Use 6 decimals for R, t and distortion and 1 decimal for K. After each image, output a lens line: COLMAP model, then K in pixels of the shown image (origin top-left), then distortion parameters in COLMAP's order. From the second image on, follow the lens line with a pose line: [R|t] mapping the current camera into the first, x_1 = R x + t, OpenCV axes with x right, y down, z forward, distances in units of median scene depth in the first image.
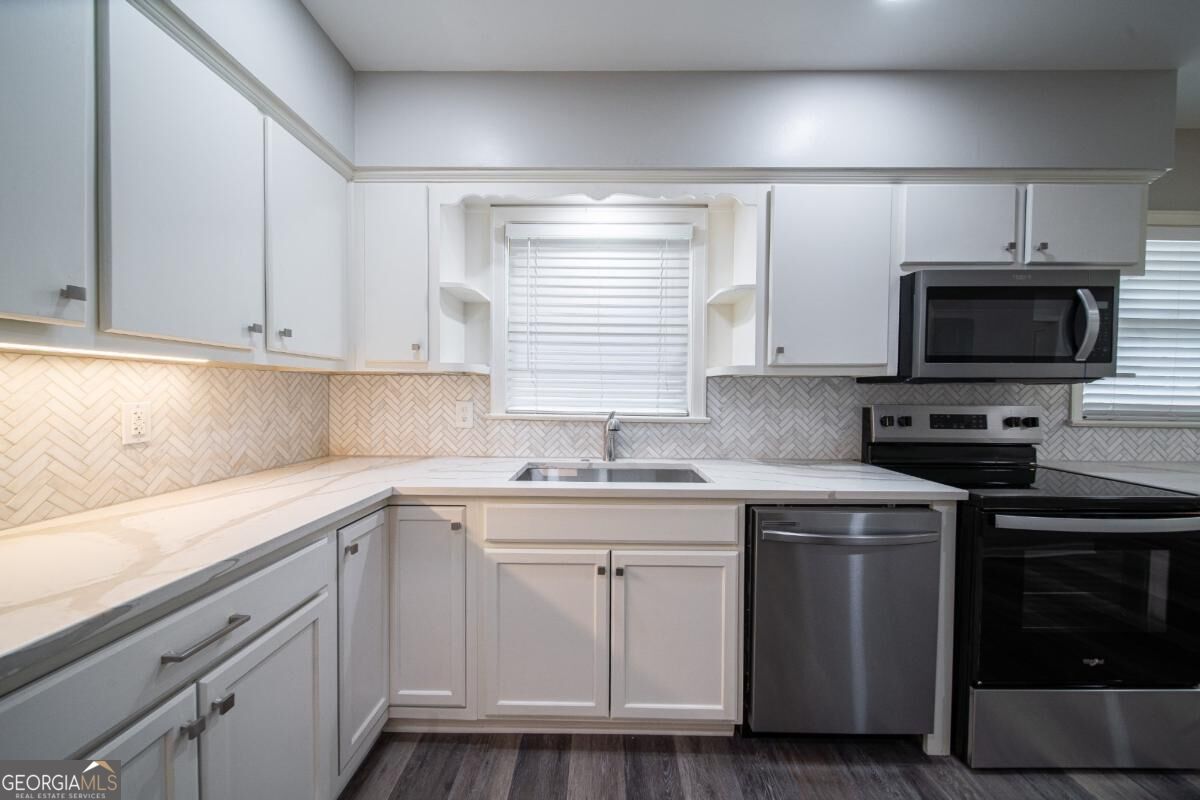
lens RADIAL K [[419.9, 0, 601.7], [0, 419.9, 400.7], [0, 0, 1]] dist [-0.000946, -0.000175]
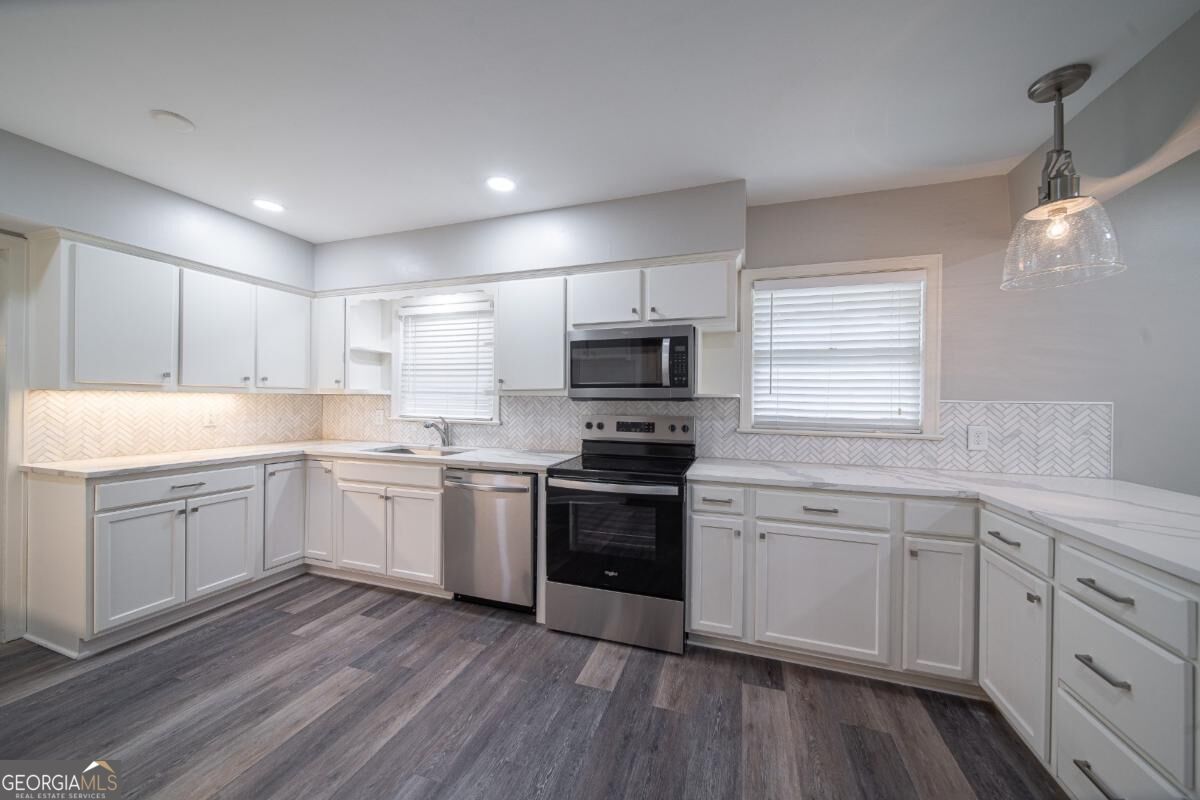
lens RADIAL K [[419.9, 0, 600.1], [0, 419.9, 401.5], [0, 0, 1]] dist [-0.000946, -0.000175]
pose [[0.951703, 0.002577, -0.307010, 1.179489], [-0.008387, 0.999810, -0.017605, -0.011443], [0.306906, 0.019330, 0.951543, -0.419189]]
